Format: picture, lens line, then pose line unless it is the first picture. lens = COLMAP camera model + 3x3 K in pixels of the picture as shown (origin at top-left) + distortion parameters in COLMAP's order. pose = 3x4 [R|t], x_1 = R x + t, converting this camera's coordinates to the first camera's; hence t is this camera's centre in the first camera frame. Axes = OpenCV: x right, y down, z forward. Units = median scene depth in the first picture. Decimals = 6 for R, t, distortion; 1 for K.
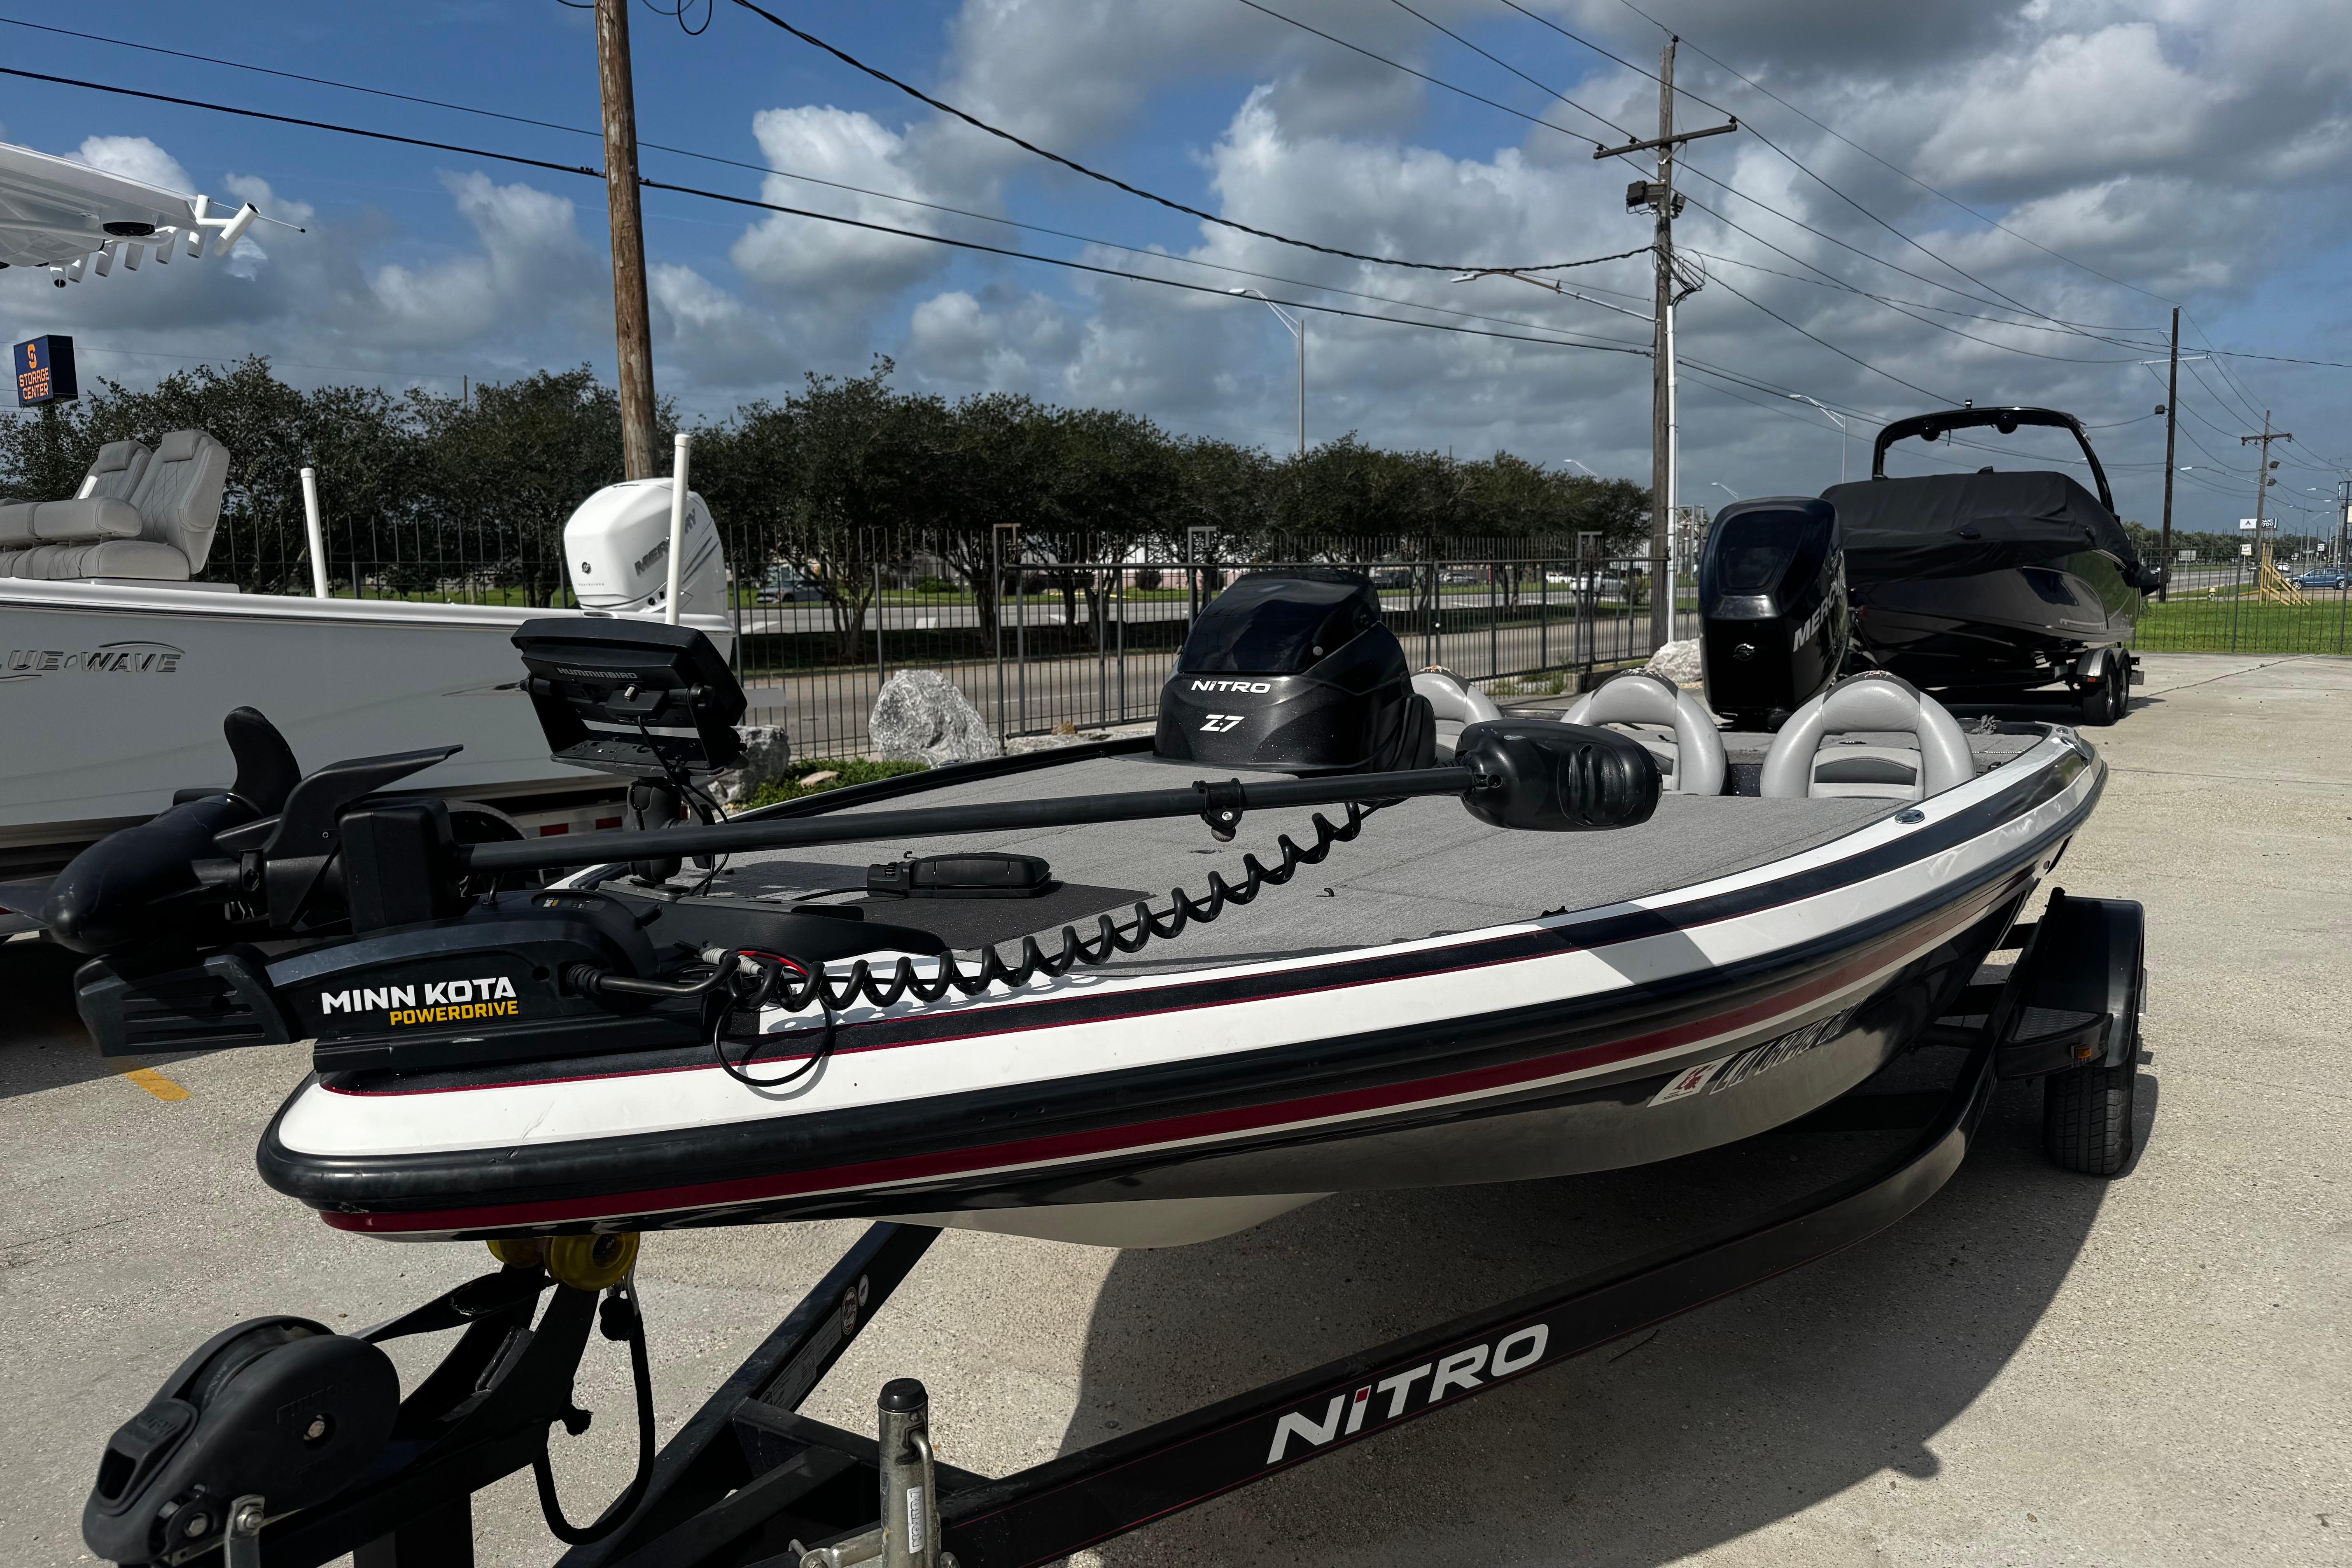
lens RADIAL K [[1683.3, 0, 1176.0], [0, 1683.3, 784.0], [0, 0, 1]] dist [0.056382, -0.096465]
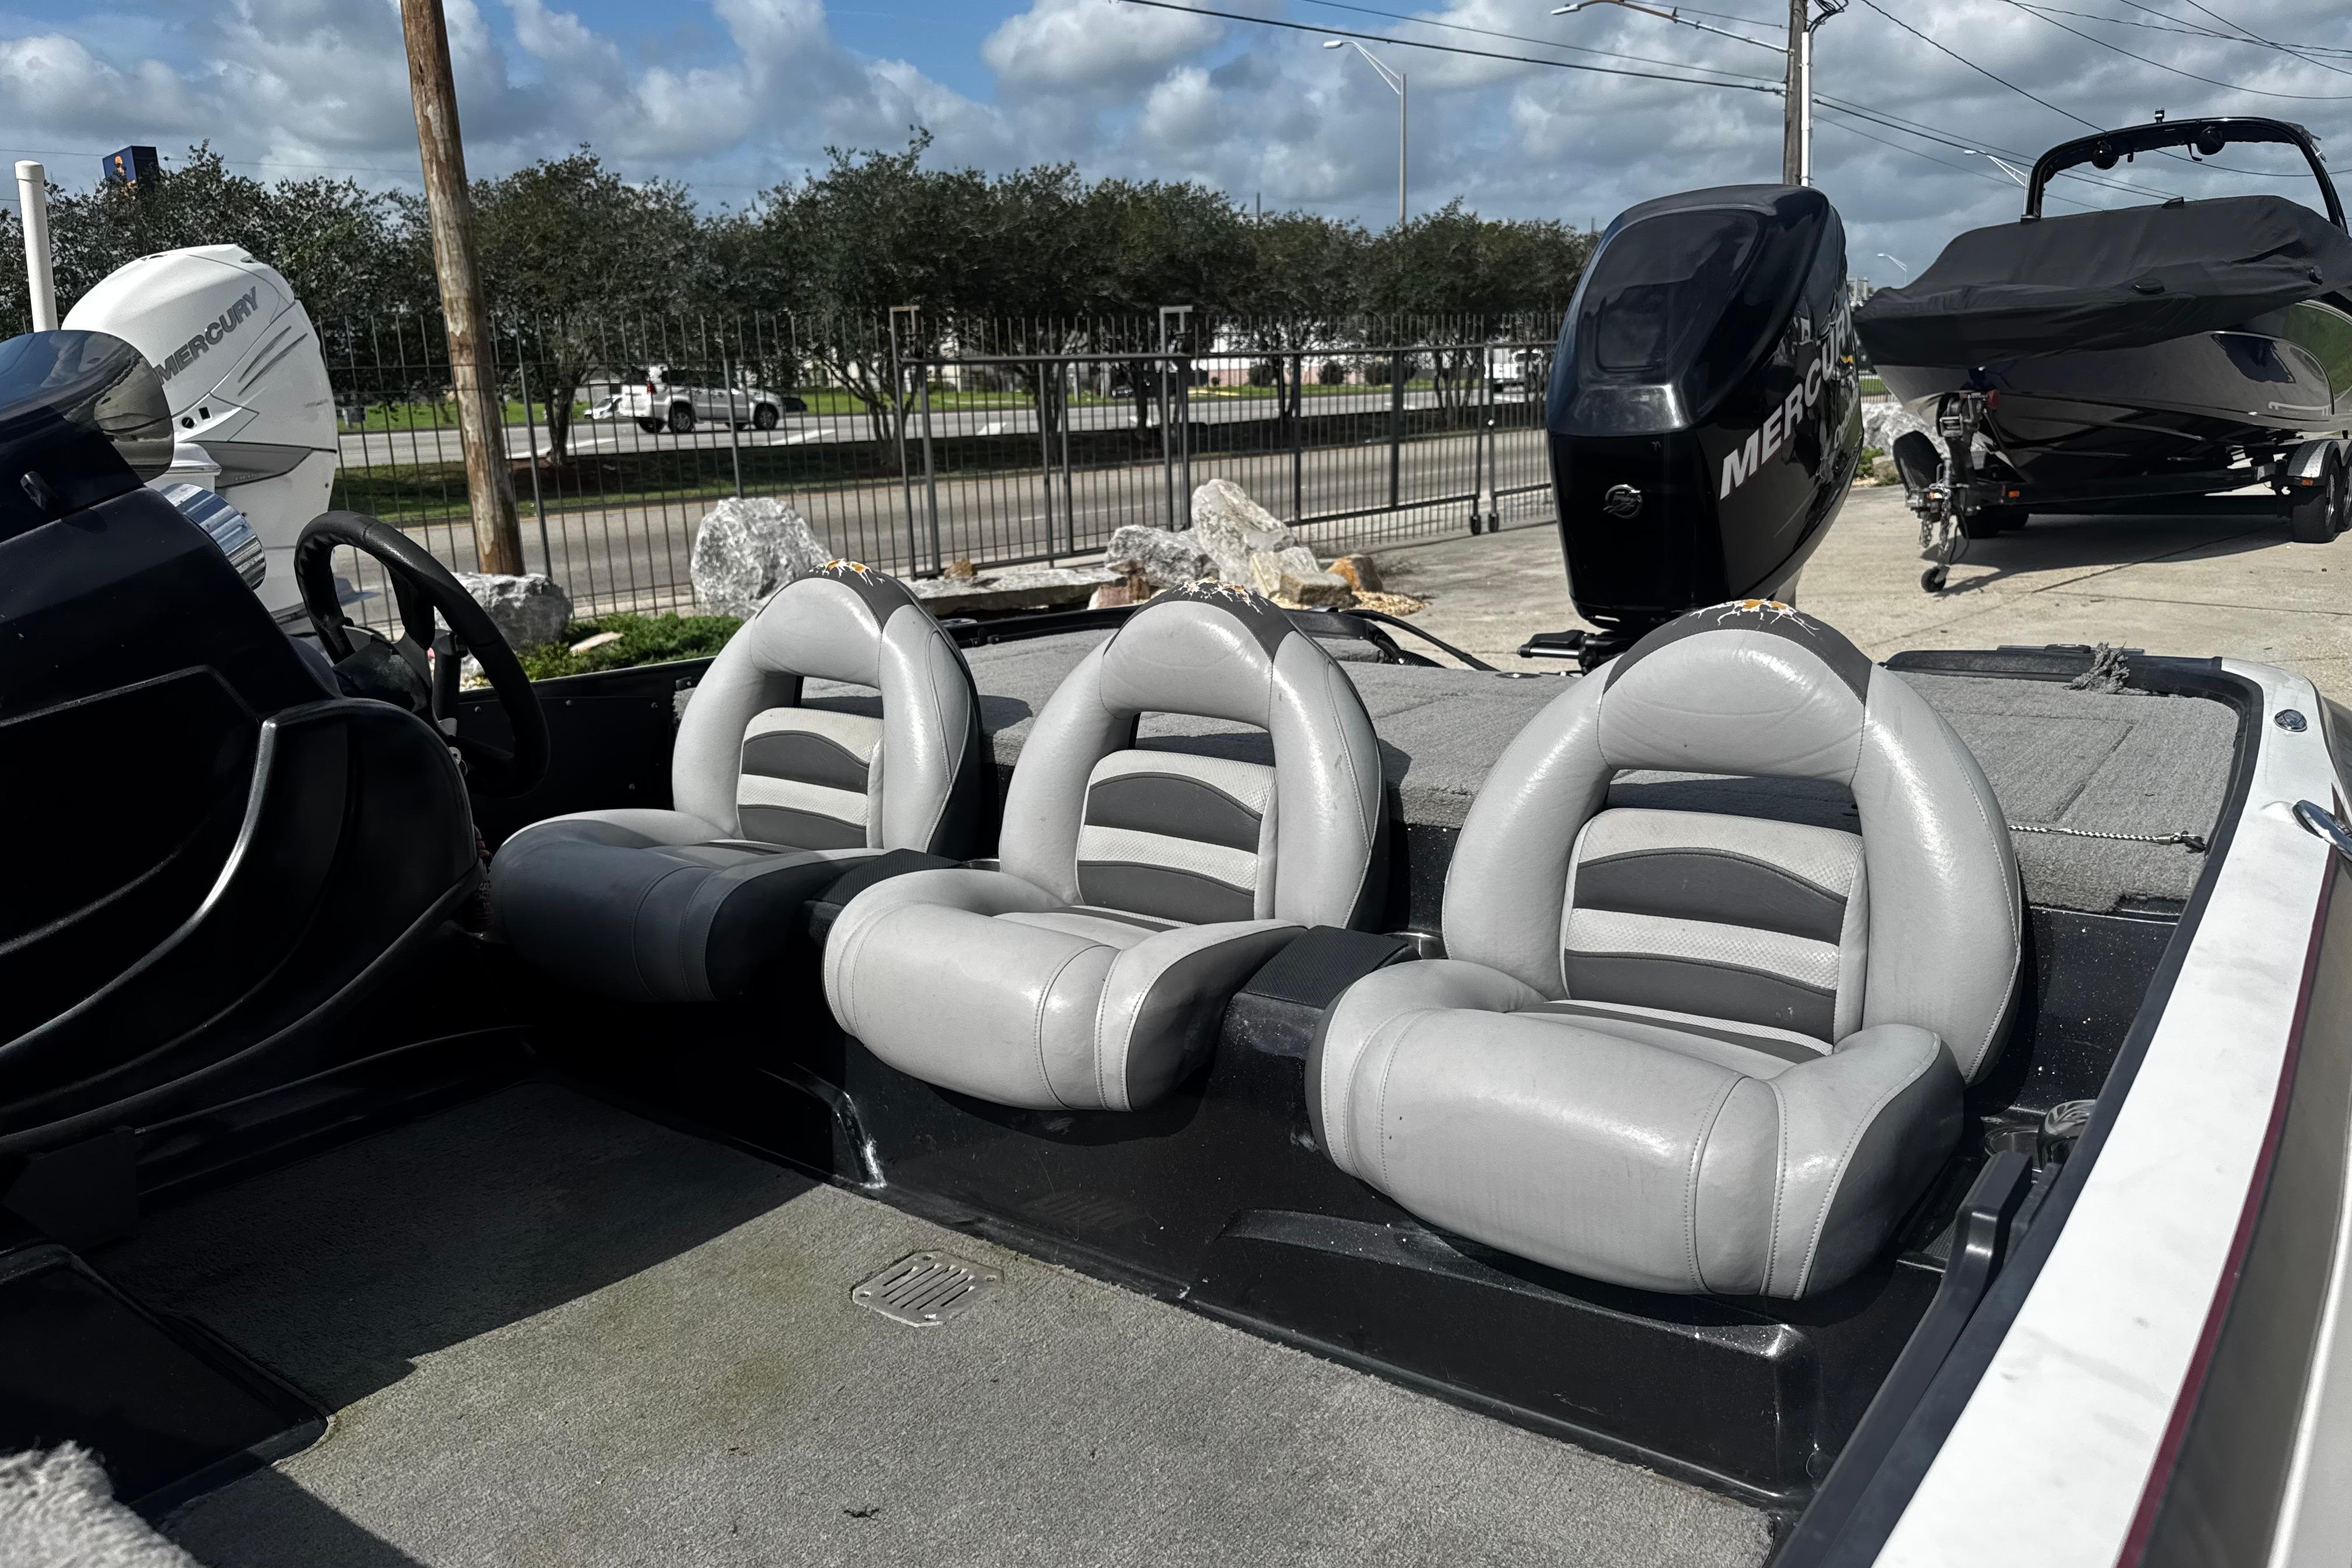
lens RADIAL K [[1683.3, 0, 1176.0], [0, 1683.3, 784.0], [0, 0, 1]] dist [0.056382, -0.096465]
pose [[0.995802, -0.000541, -0.091532, 0.095020], [0.011187, 0.993206, 0.115834, -0.019127], [0.090848, -0.116372, 0.989042, 0.171428]]
